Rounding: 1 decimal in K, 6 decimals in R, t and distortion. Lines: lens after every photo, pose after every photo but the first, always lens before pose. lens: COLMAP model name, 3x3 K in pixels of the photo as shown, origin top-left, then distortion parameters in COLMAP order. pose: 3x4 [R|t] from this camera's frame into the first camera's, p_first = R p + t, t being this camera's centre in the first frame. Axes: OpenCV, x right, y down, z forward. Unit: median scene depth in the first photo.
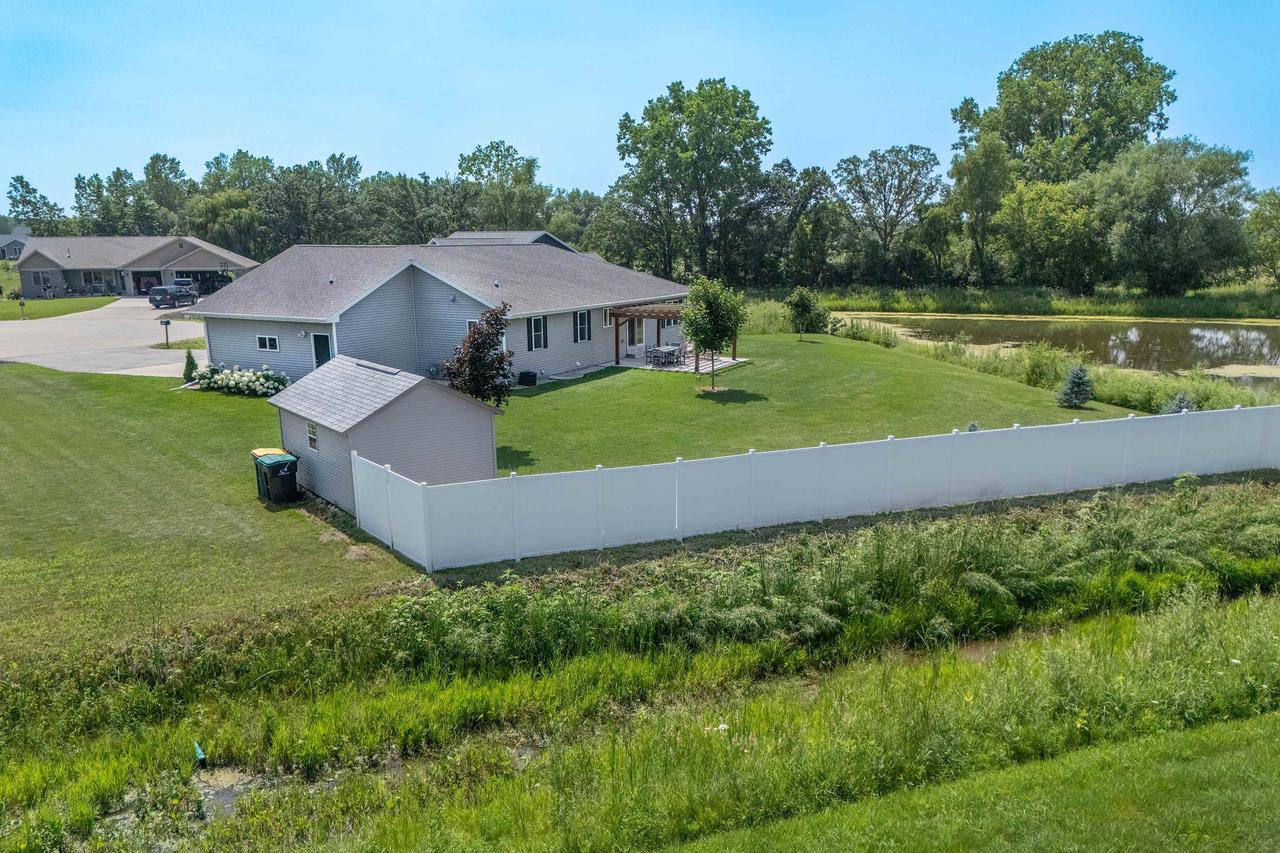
lens RADIAL K [[898.0, 0, 645.7], [0, 898.0, 430.6], [0, 0, 1]] dist [0.031414, -0.038739]
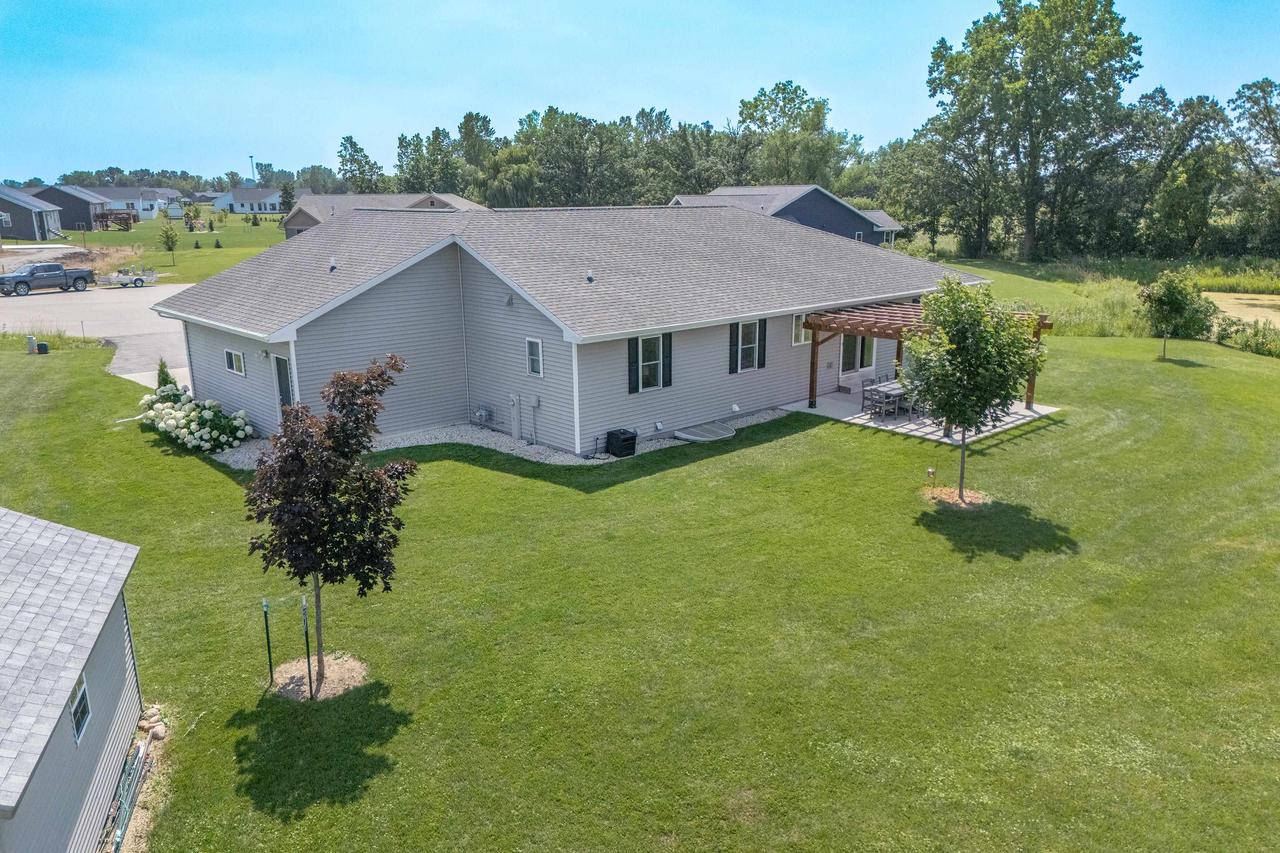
lens RADIAL K [[898.0, 0, 634.6], [0, 898.0, 408.5], [0, 0, 1]] dist [0.031414, -0.038739]
pose [[0.937699, 0.078368, -0.338496, 0.020157], [-0.069922, 0.996863, 0.037095, -0.029143], [0.340341, -0.011115, 0.940236, 0.131640]]
